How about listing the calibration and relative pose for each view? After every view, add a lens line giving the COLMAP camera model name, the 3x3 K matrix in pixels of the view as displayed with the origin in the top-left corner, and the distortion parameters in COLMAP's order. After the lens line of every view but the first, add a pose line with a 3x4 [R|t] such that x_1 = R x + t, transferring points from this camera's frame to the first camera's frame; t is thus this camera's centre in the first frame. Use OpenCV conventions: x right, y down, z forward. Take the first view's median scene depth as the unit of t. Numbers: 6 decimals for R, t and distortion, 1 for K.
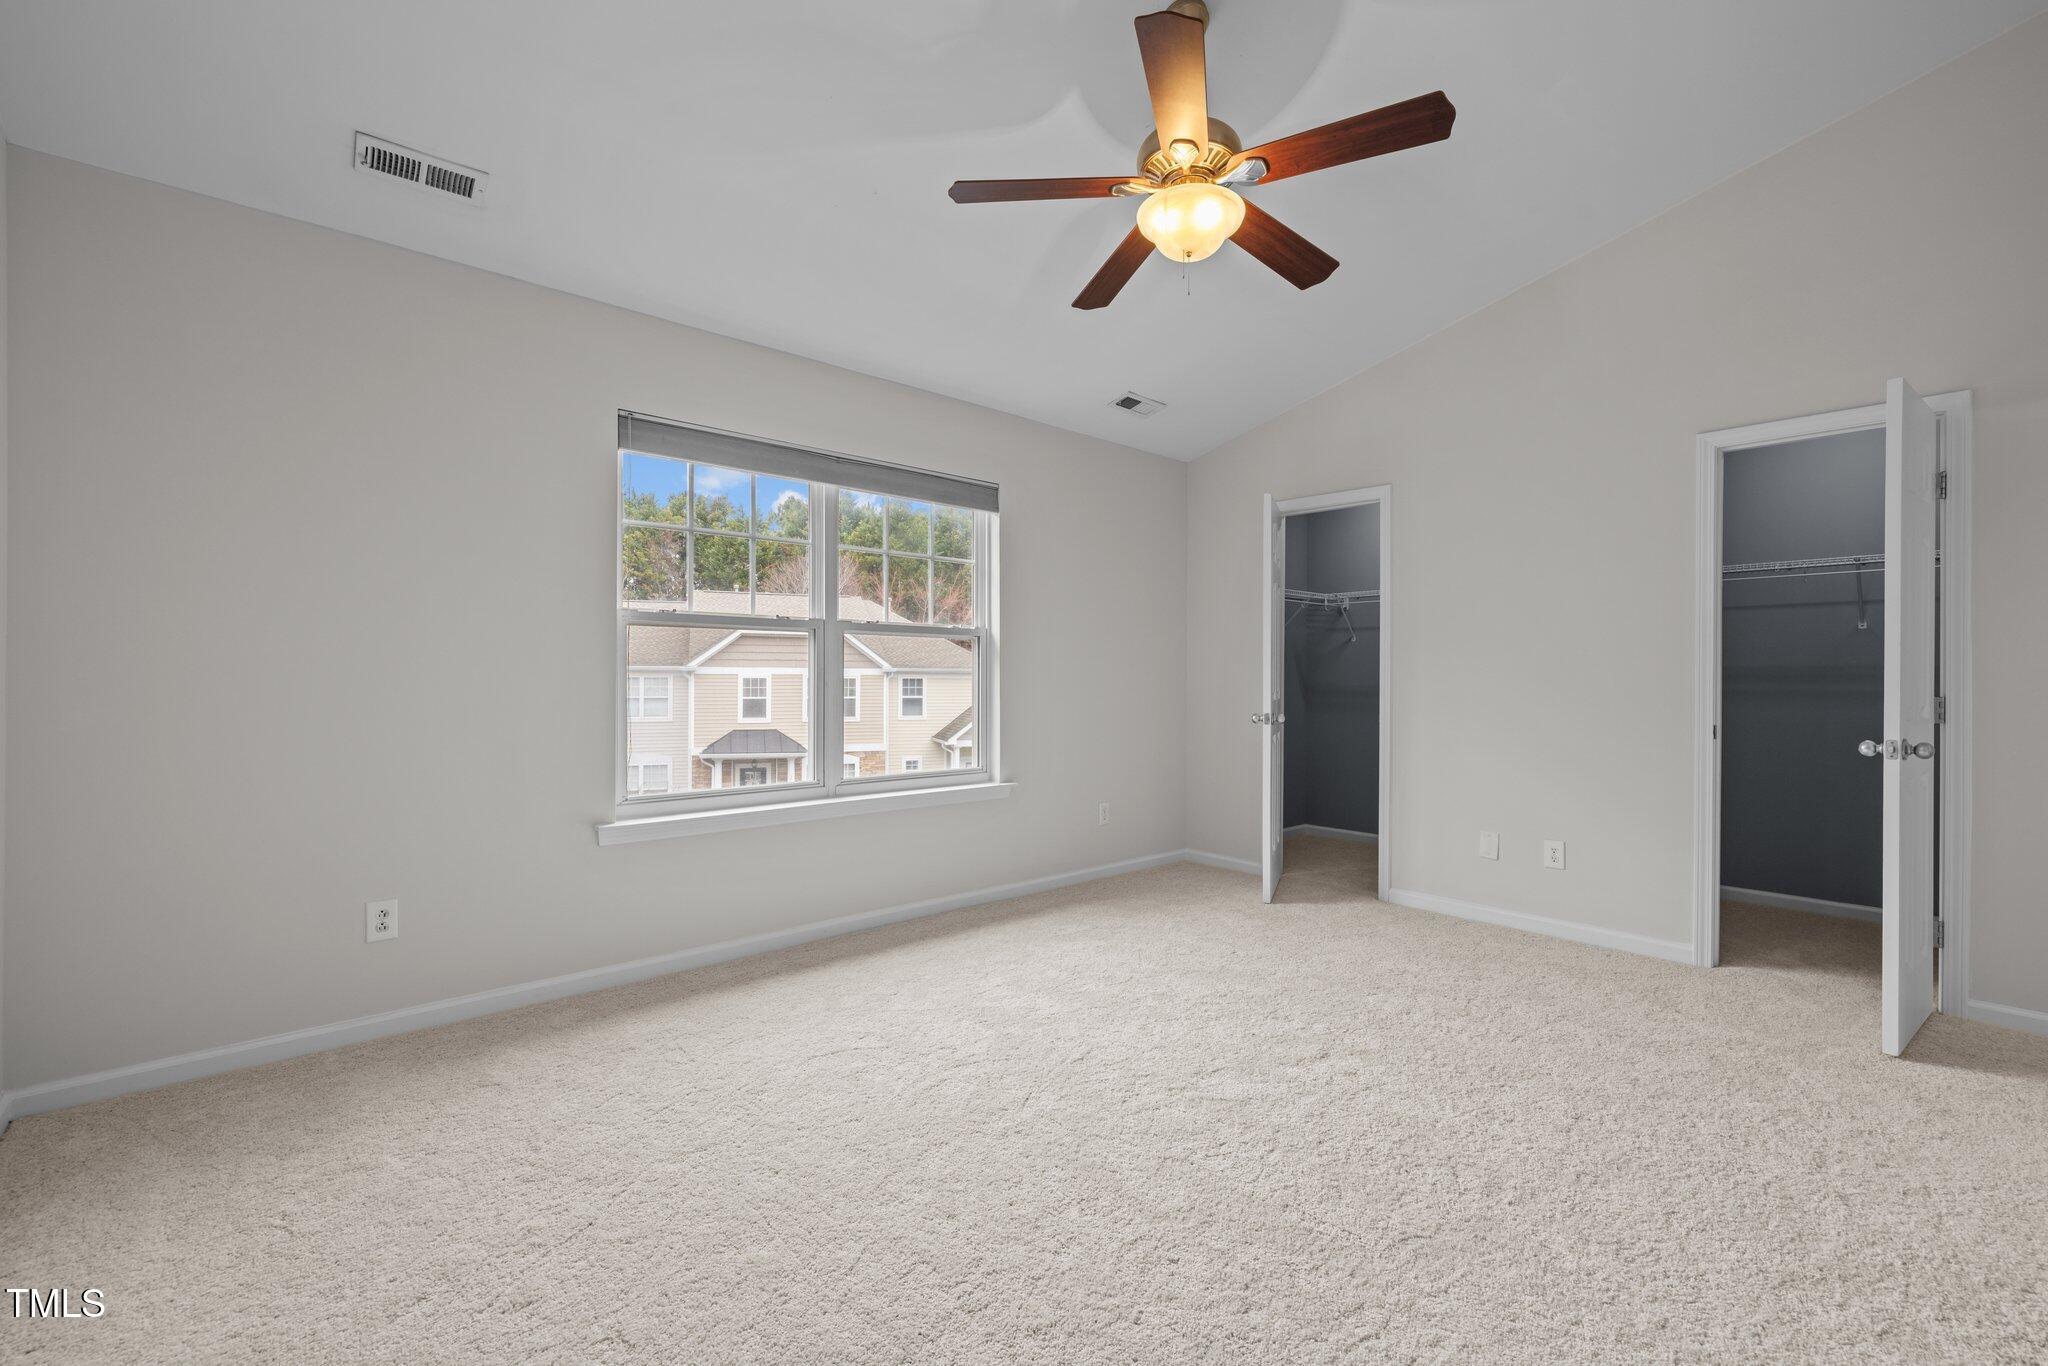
lens RADIAL K [[877.1, 0, 1020.1], [0, 877.1, 679.9], [0, 0, 1]] dist [0.001508, -0.000194]
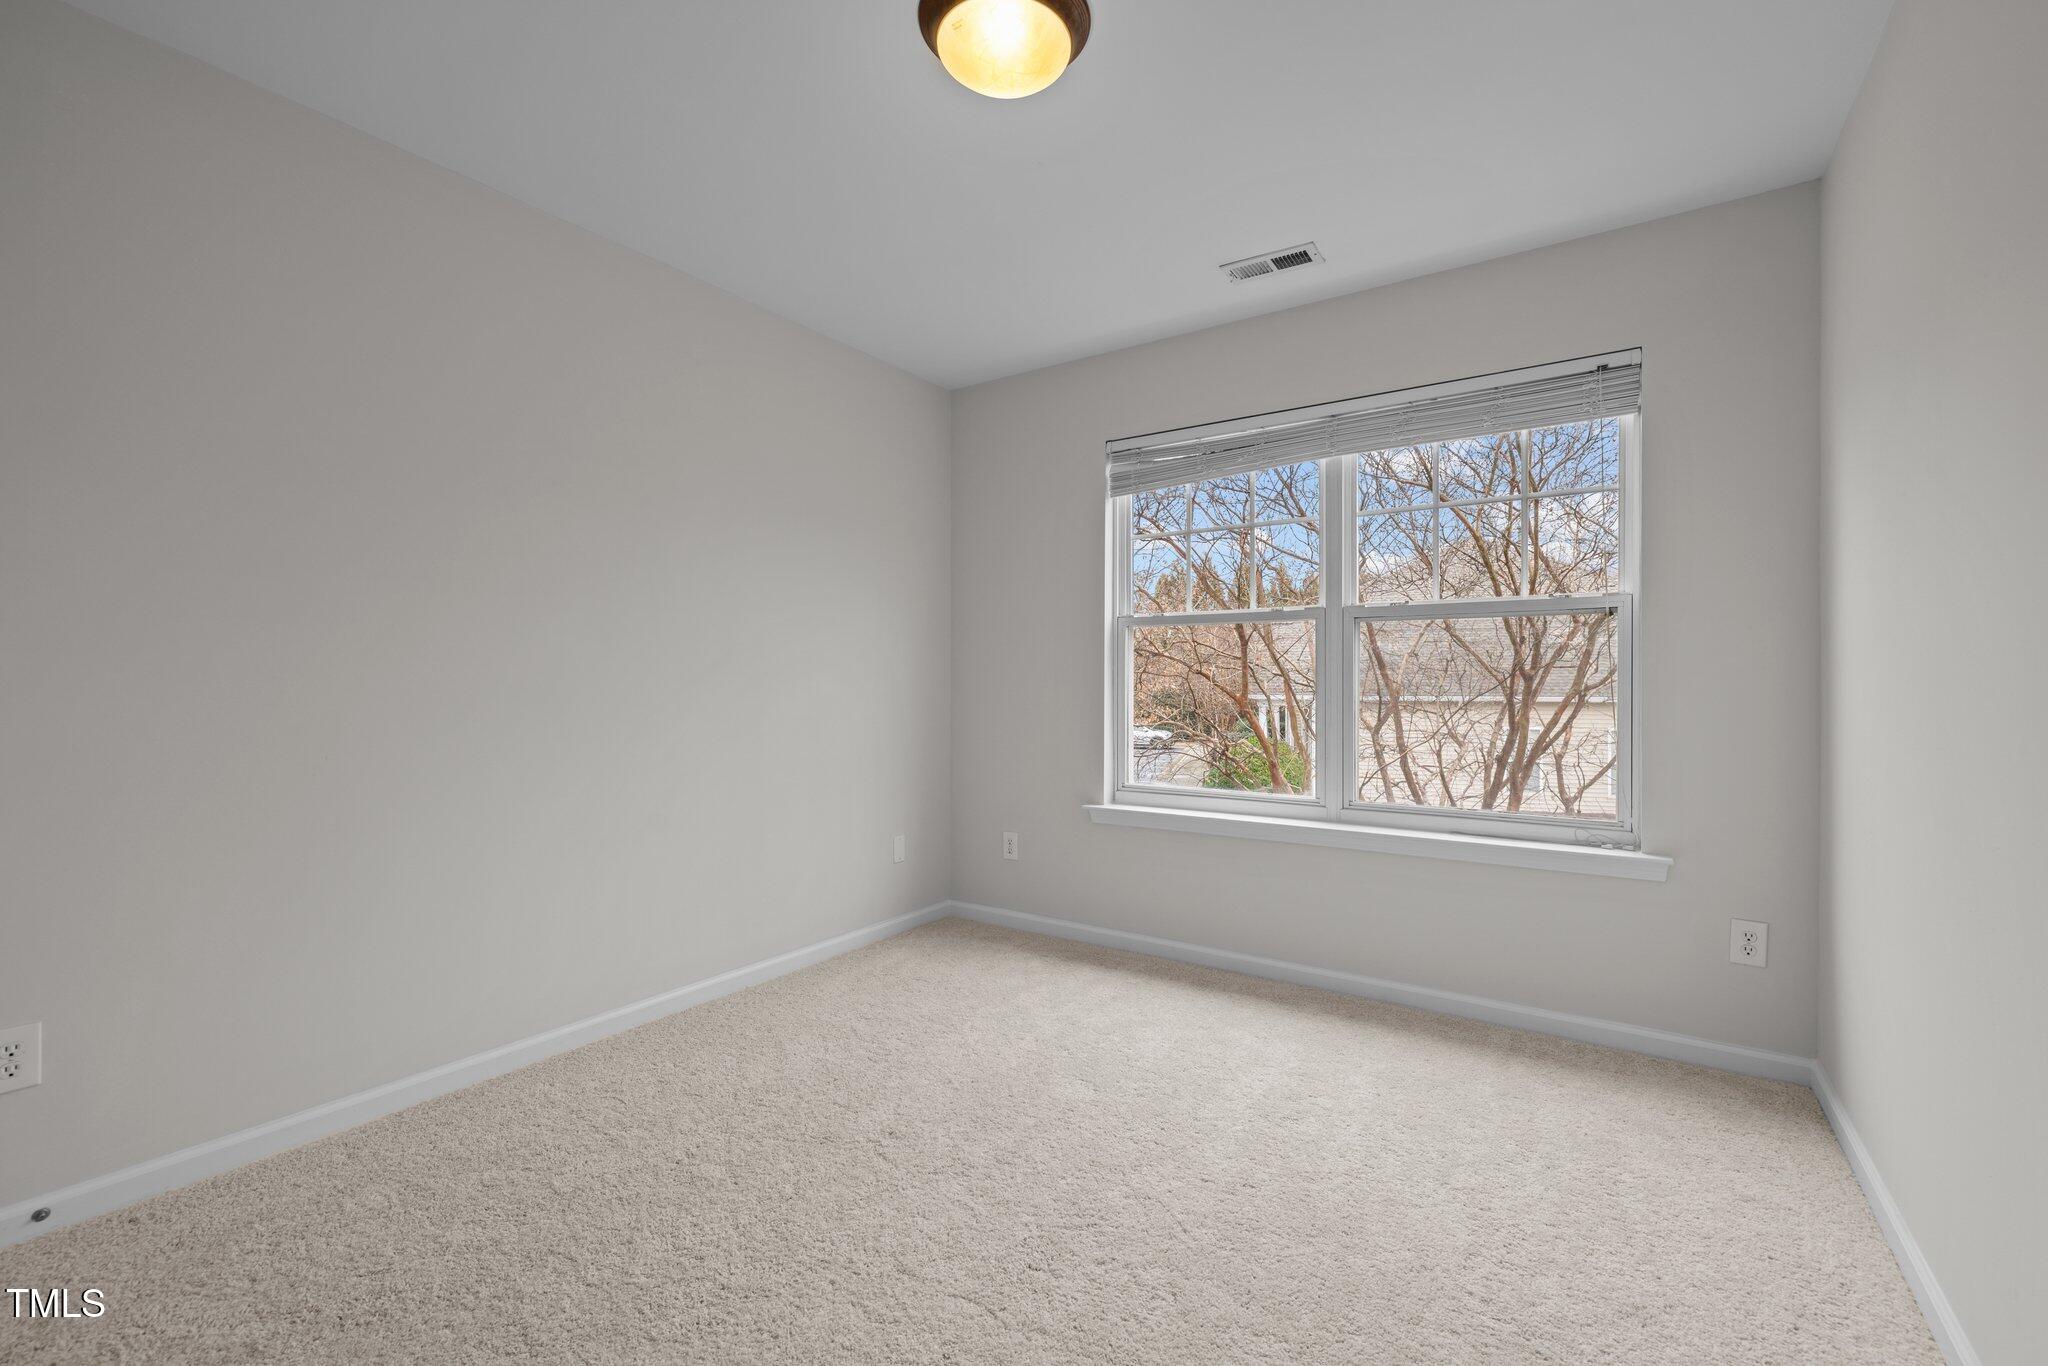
lens RADIAL K [[877.1, 0, 1020.1], [0, 877.1, 679.9], [0, 0, 1]] dist [0.001508, -0.000194]
pose [[0.217546, -0.010026, -0.975998, 0.580301], [-0.004471, 0.999927, -0.011268, 0.009890], [0.976040, 0.006815, 0.217486, 0.566350]]
